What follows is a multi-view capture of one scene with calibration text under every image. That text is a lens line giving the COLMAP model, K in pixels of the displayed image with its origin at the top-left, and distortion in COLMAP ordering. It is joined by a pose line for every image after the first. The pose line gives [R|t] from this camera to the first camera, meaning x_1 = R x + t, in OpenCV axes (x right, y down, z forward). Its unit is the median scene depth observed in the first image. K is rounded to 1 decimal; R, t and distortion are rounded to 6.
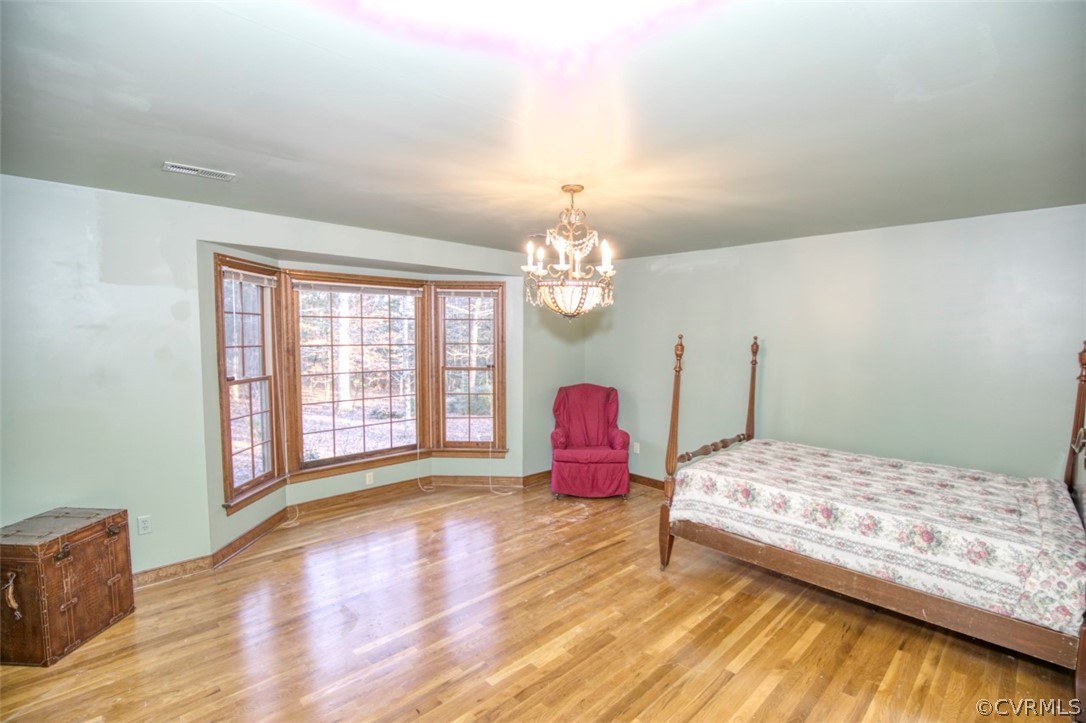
lens RADIAL K [[497.0, 0, 543.0], [0, 497.0, 361.5], [0, 0, 1]] dist [-0.027639, 0.009135]
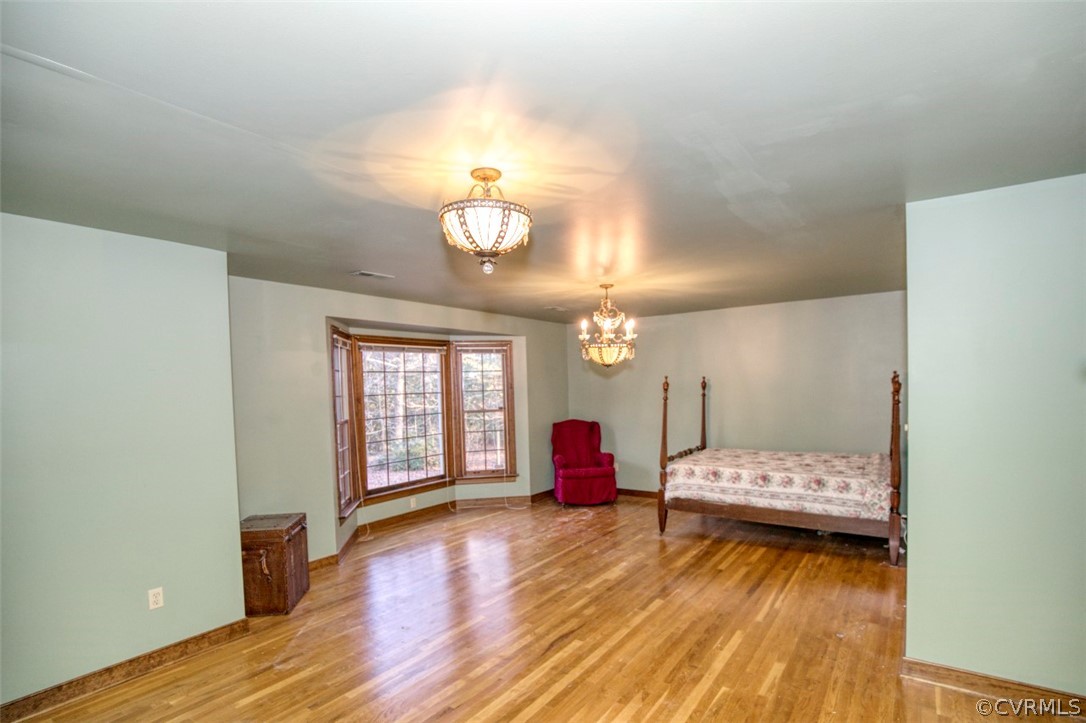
lens RADIAL K [[524.6, 0, 547.7], [0, 524.6, 395.7], [0, 0, 1]] dist [-0.002210, -0.000047]
pose [[0.981783, -0.036780, 0.186413, -0.346815], [0.043744, 0.998485, -0.033378, 0.040204], [-0.184903, 0.040924, 0.981904, -0.466924]]
